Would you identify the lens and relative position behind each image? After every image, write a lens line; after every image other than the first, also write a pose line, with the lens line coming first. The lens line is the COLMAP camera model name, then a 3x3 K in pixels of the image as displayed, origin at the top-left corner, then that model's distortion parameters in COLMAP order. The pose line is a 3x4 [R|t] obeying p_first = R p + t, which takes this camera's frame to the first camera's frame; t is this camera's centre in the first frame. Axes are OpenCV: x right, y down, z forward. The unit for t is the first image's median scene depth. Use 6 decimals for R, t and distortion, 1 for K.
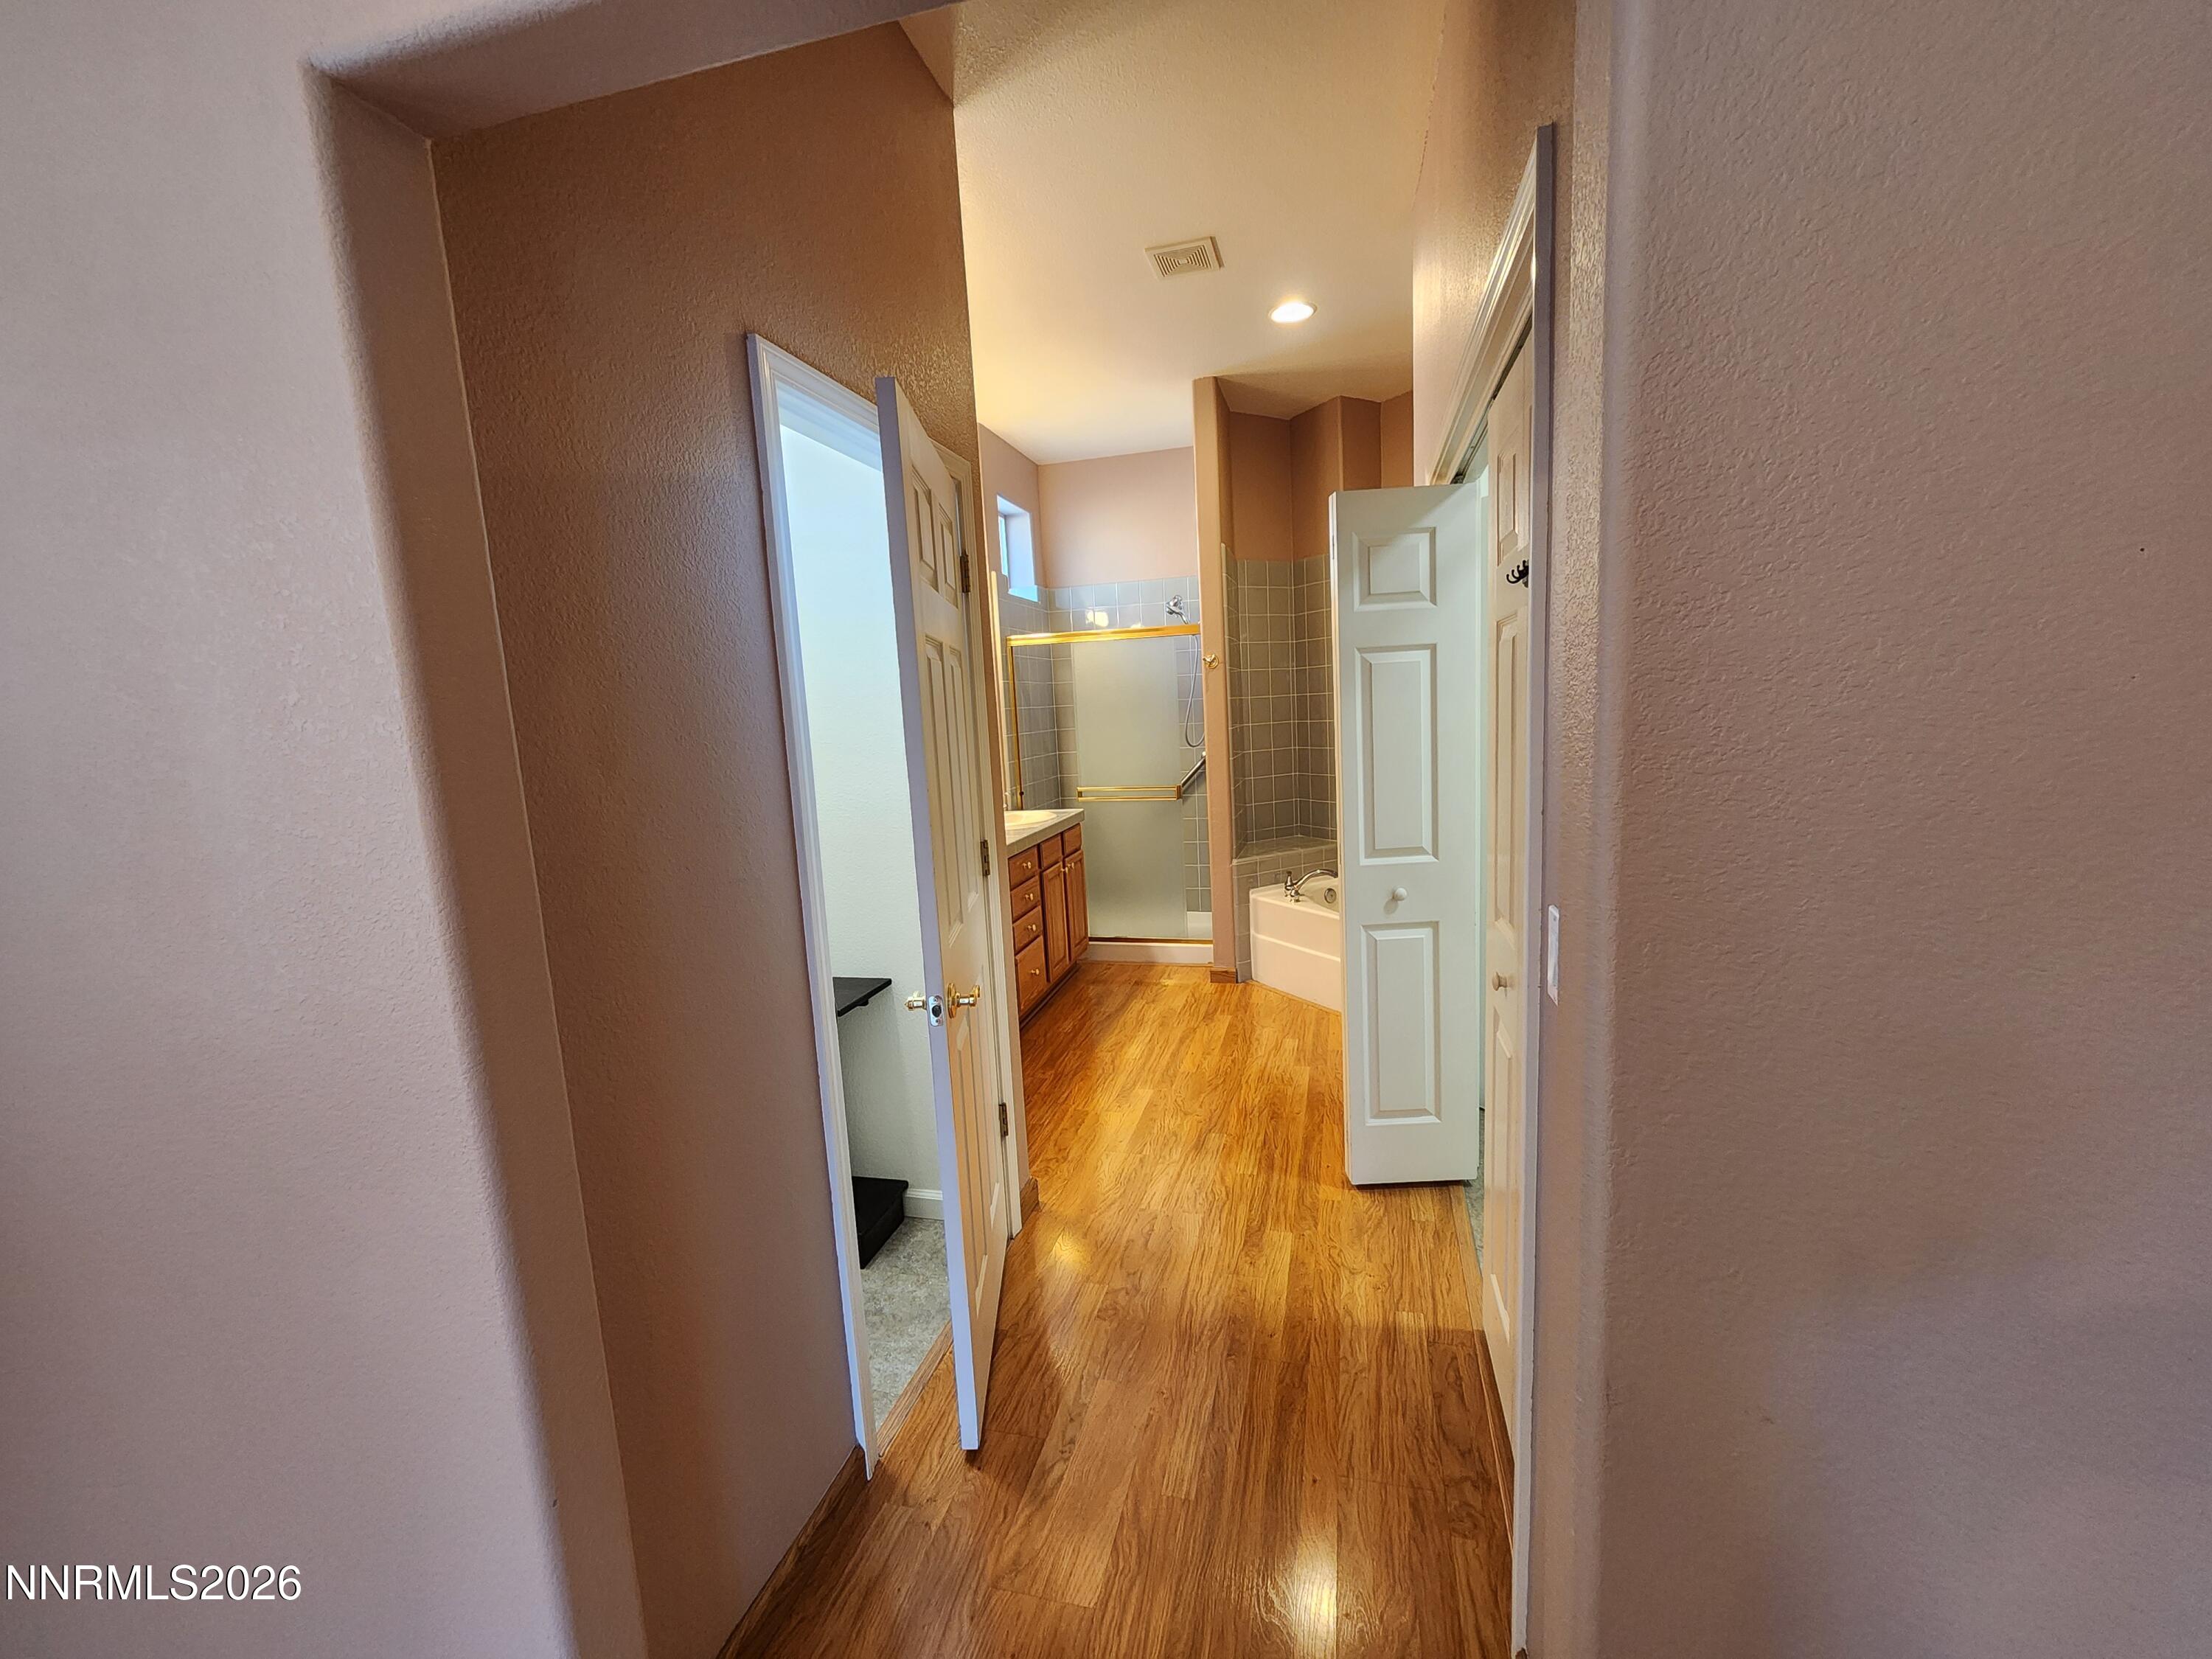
lens RADIAL K [[895.9, 0, 1104.5], [0, 895.9, 834.8], [0, 0, 1]] dist [-0.001966, -0.003191]
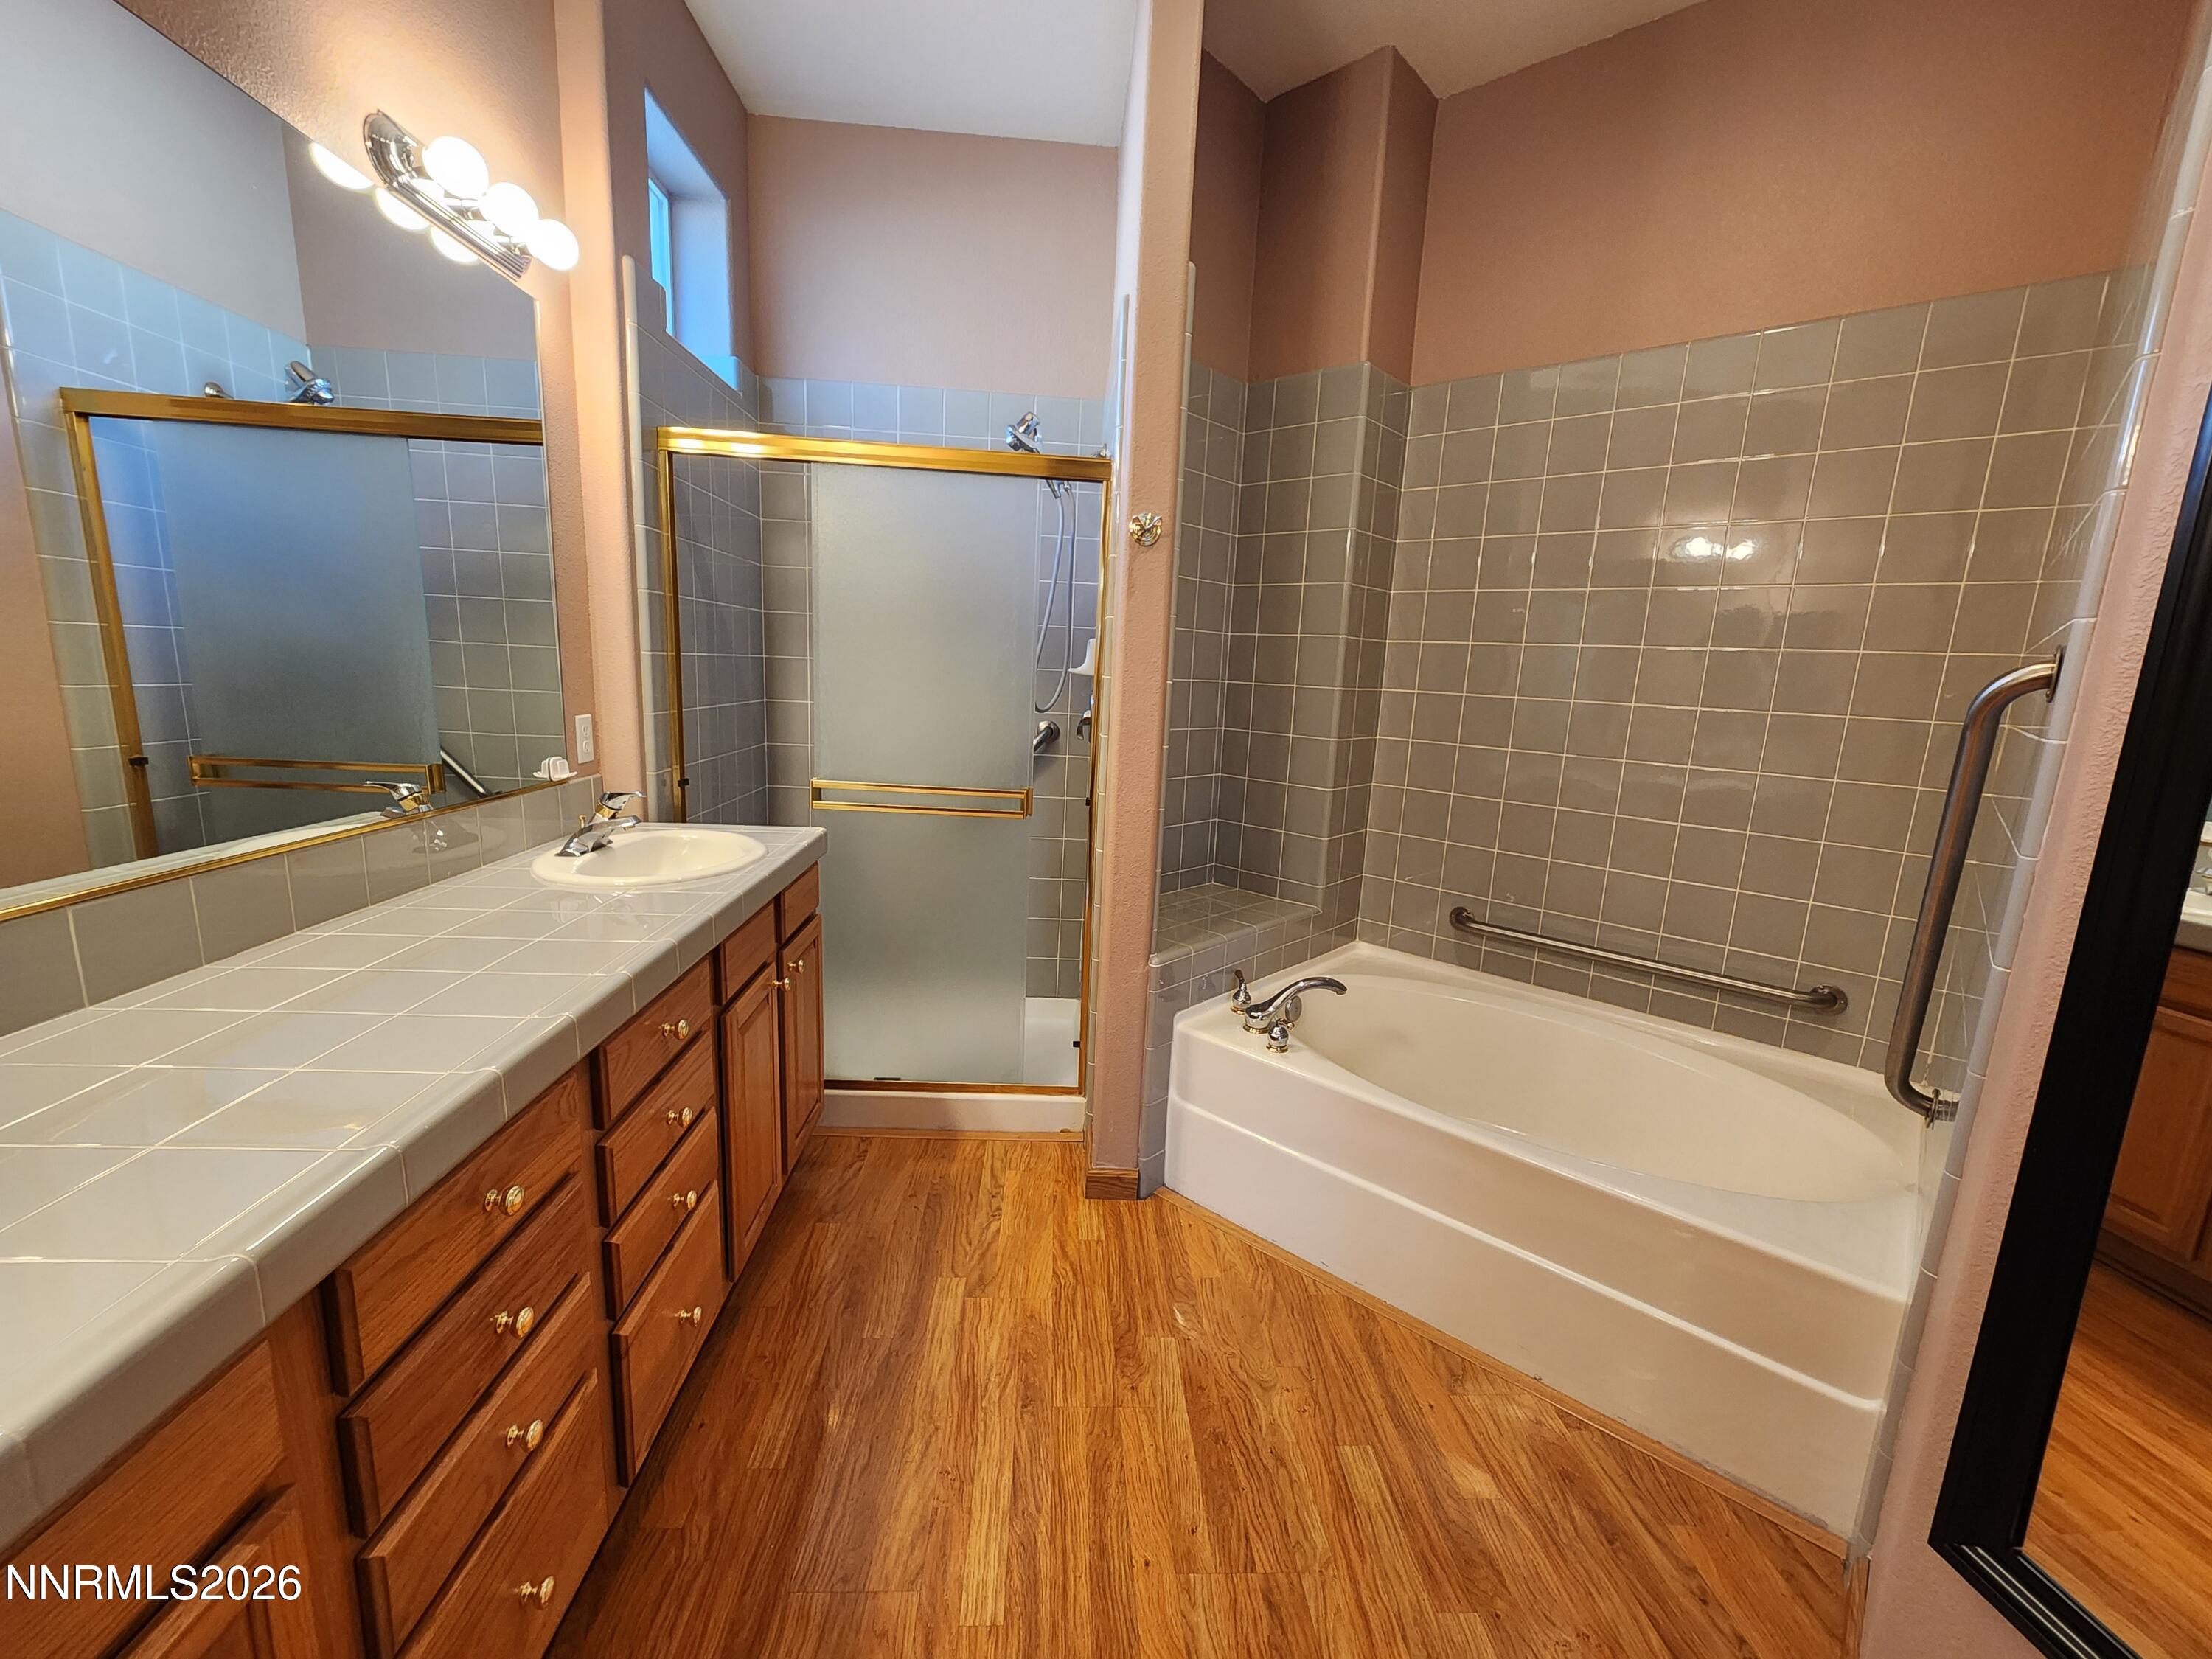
lens RADIAL K [[895.9, 0, 1104.5], [0, 895.9, 834.8], [0, 0, 1]] dist [-0.001966, -0.003191]
pose [[0.945574, 0.039413, 0.323011, -0.038565], [-0.054251, 0.997839, 0.037060, -0.053705], [-0.320853, -0.052567, 0.945669, 0.542126]]
